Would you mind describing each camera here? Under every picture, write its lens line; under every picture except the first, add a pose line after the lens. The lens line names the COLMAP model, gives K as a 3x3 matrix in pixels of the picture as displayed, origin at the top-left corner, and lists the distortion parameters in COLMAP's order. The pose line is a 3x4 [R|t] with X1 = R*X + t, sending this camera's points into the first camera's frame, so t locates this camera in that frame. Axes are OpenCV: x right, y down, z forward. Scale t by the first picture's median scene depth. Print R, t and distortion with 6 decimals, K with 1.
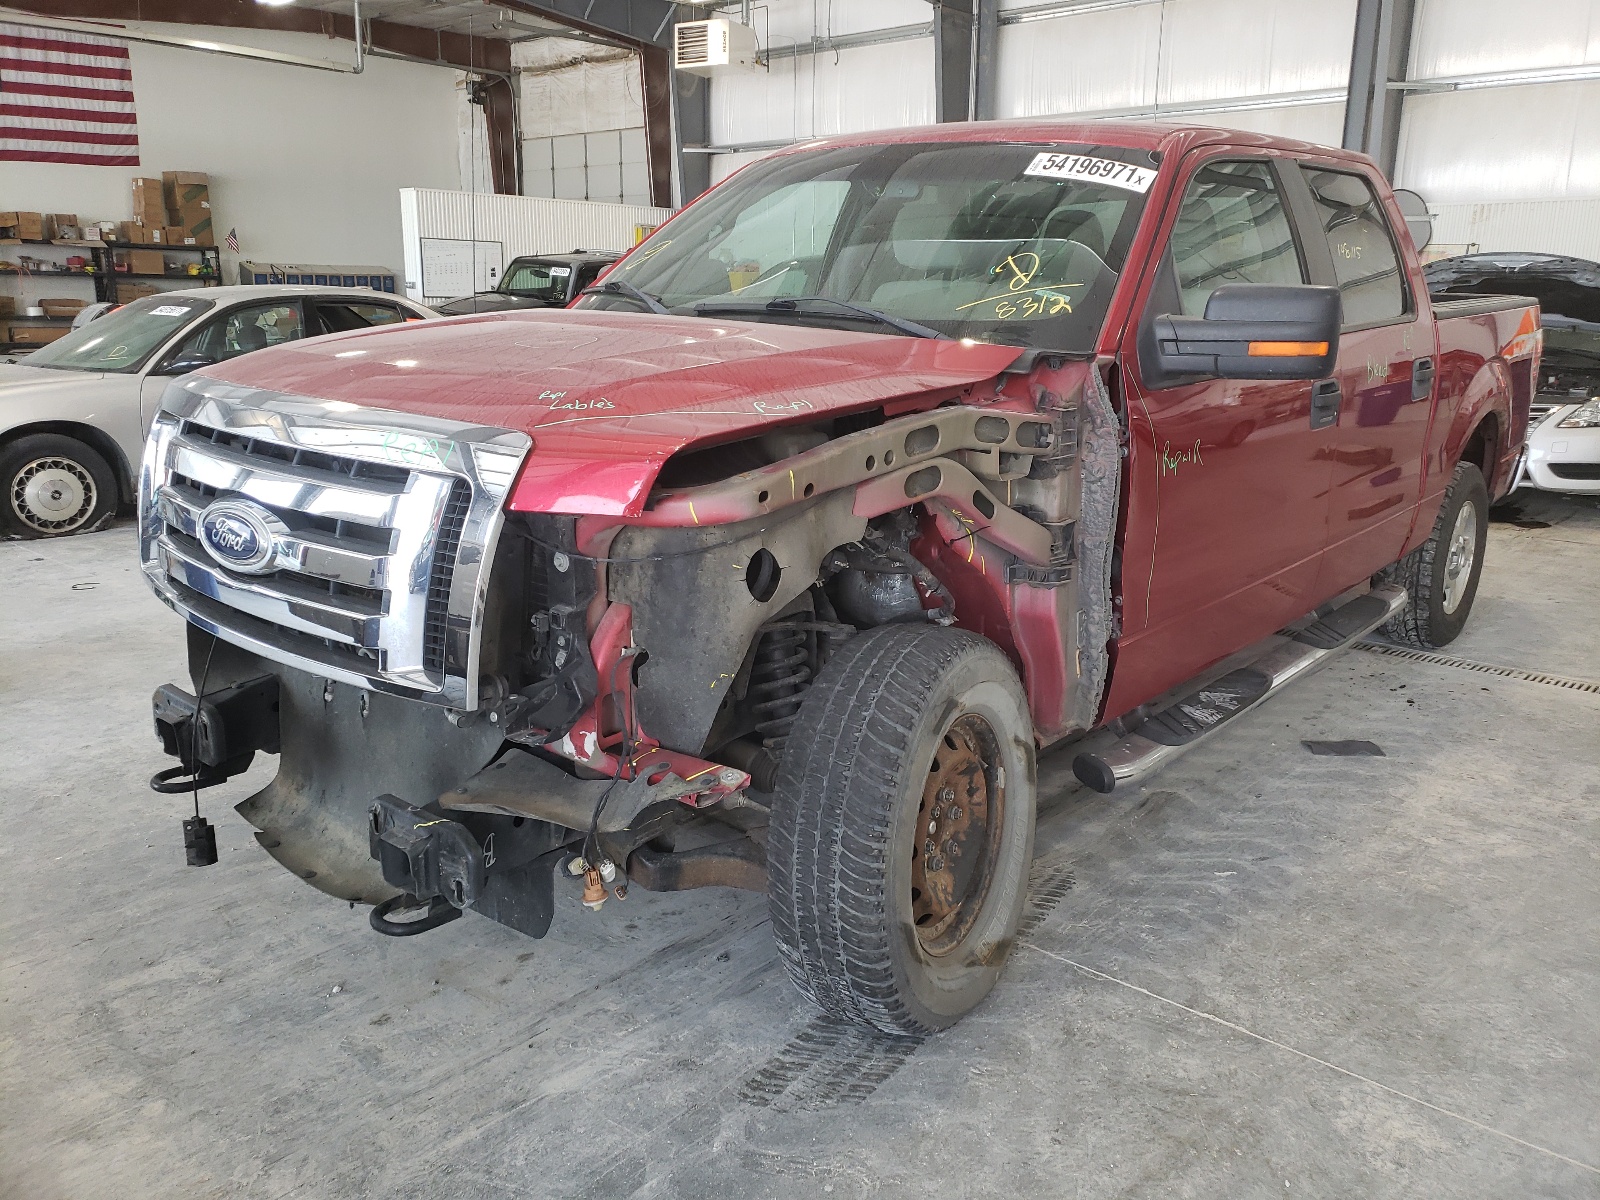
lens RADIAL K [[1259.4, 0, 800.0], [0, 1259.4, 600.0], [0, 0, 1]] dist [0.012804, 0.015786]
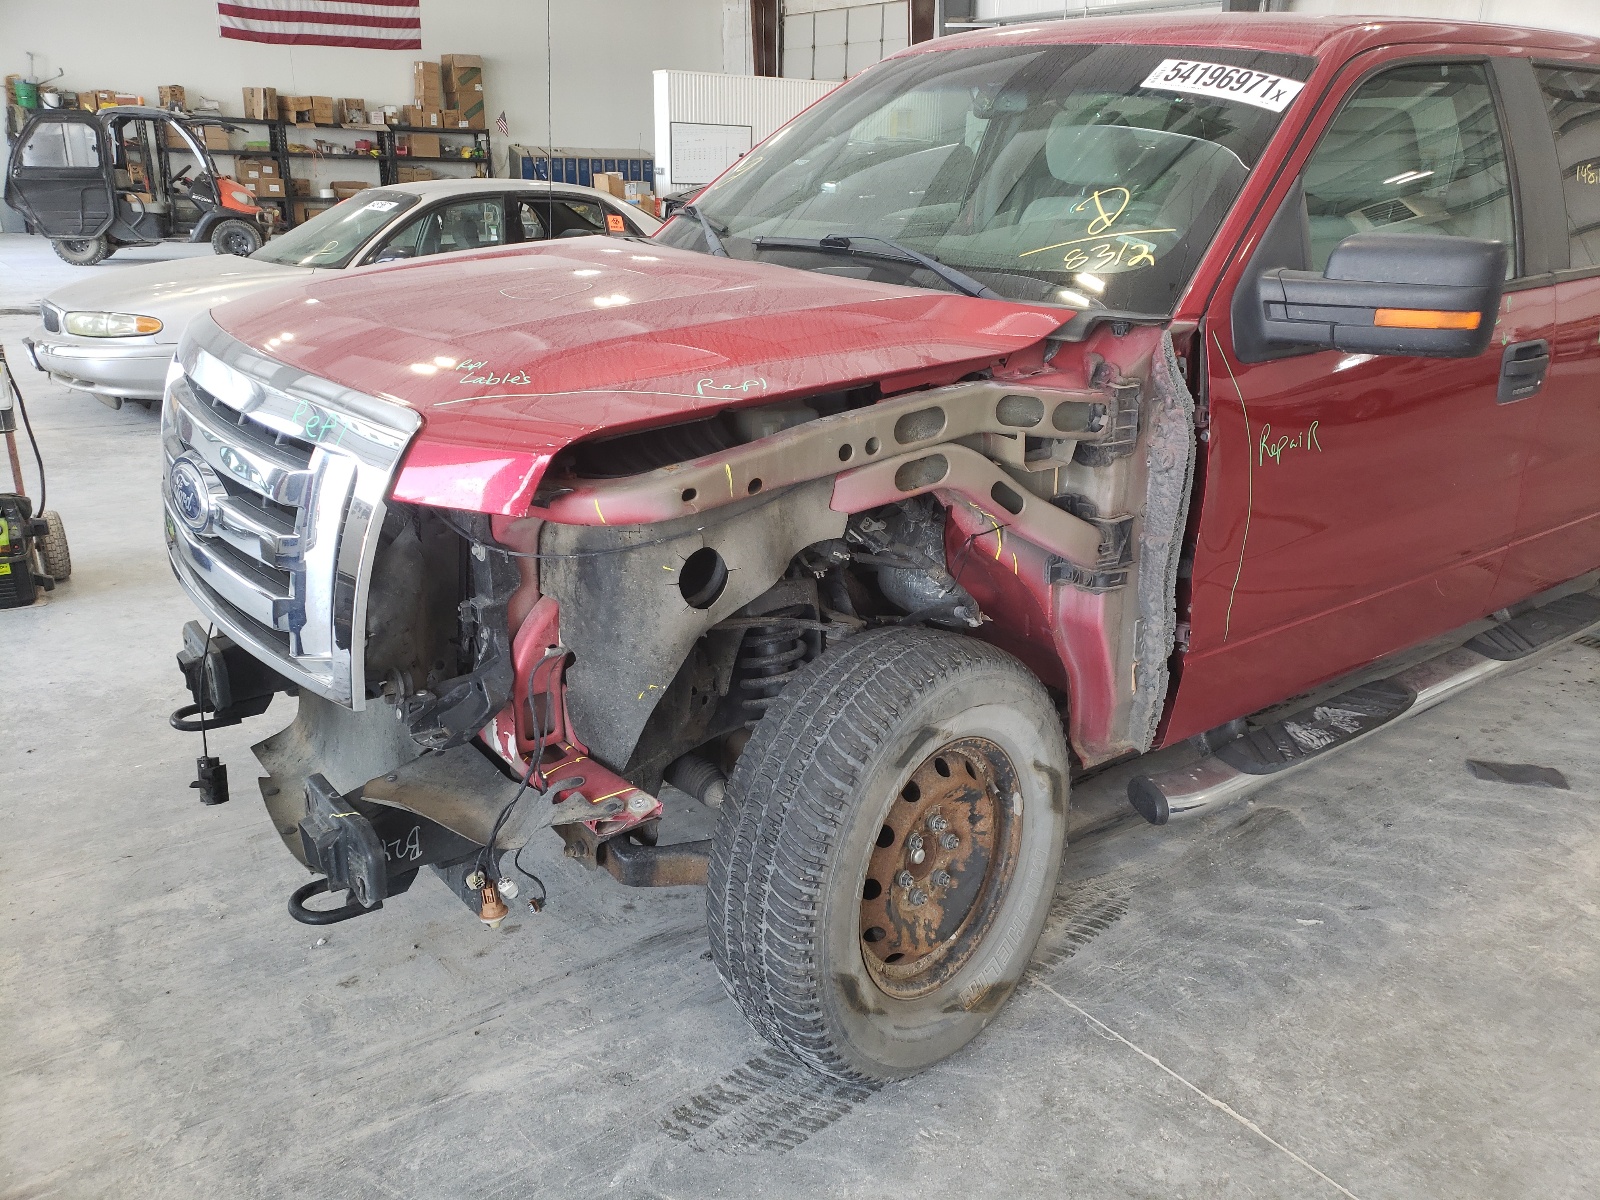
lens RADIAL K [[1256.7, 0, 800.0], [0, 1256.7, 624.0], [0, 0, 1]] dist [-0.004079, 0.041710]
pose [[0.976904, 0.081011, -0.197727, 0.179020], [-0.059708, 0.991977, 0.111428, -0.075171], [0.205167, -0.097049, 0.973903, 0.125245]]
